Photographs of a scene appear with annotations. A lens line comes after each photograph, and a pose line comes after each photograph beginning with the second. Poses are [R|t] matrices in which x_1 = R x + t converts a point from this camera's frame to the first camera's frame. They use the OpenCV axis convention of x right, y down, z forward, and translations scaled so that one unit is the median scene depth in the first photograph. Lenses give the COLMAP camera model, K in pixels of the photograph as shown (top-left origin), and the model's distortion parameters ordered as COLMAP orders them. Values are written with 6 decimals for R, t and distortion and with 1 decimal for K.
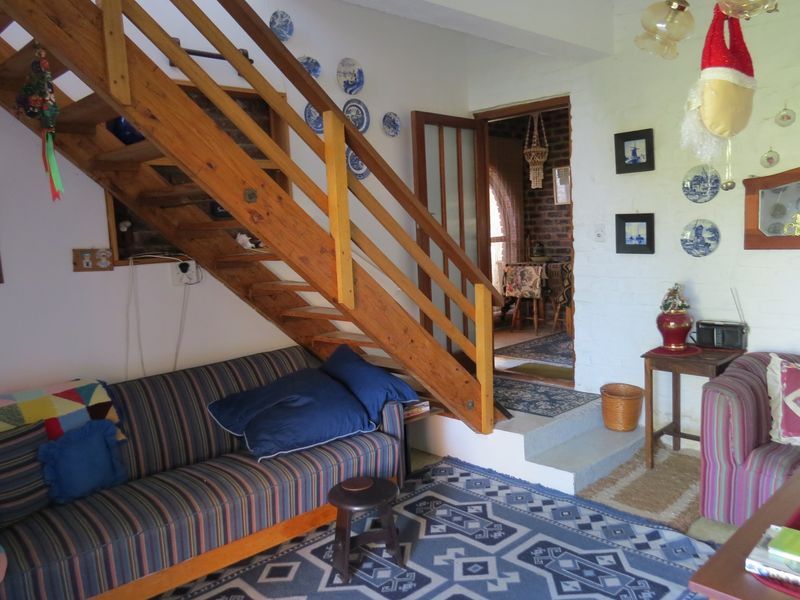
lens RADIAL K [[638.5, 0, 400.2], [0, 638.5, 302.1], [0, 0, 1]] dist [-0.033409, 0.009049]
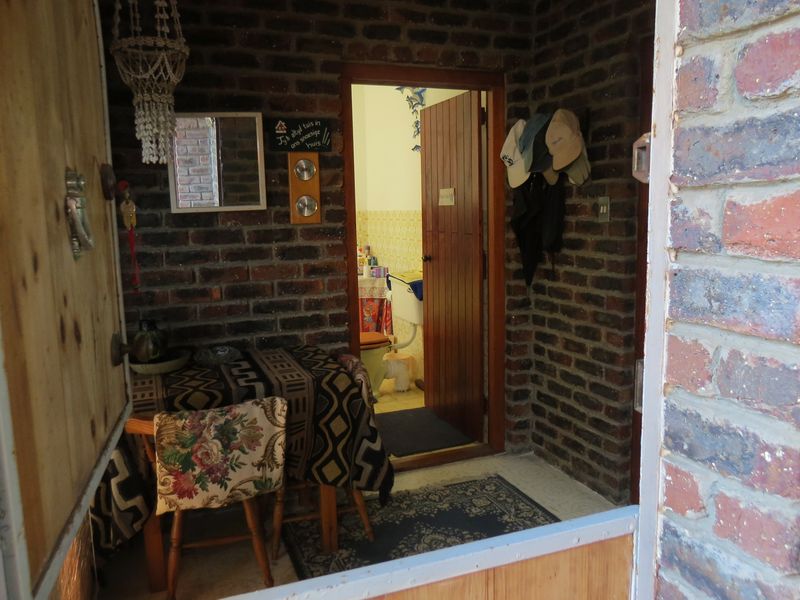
lens RADIAL K [[638.5, 0, 400.0], [0, 638.5, 299.6], [0, 0, 1]] dist [-0.033409, 0.009049]
pose [[0.369796, -0.099205, 0.923801, -0.058070], [0.121457, 0.990913, 0.057793, -0.115449], [-0.921140, 0.090831, 0.378485, 0.794042]]
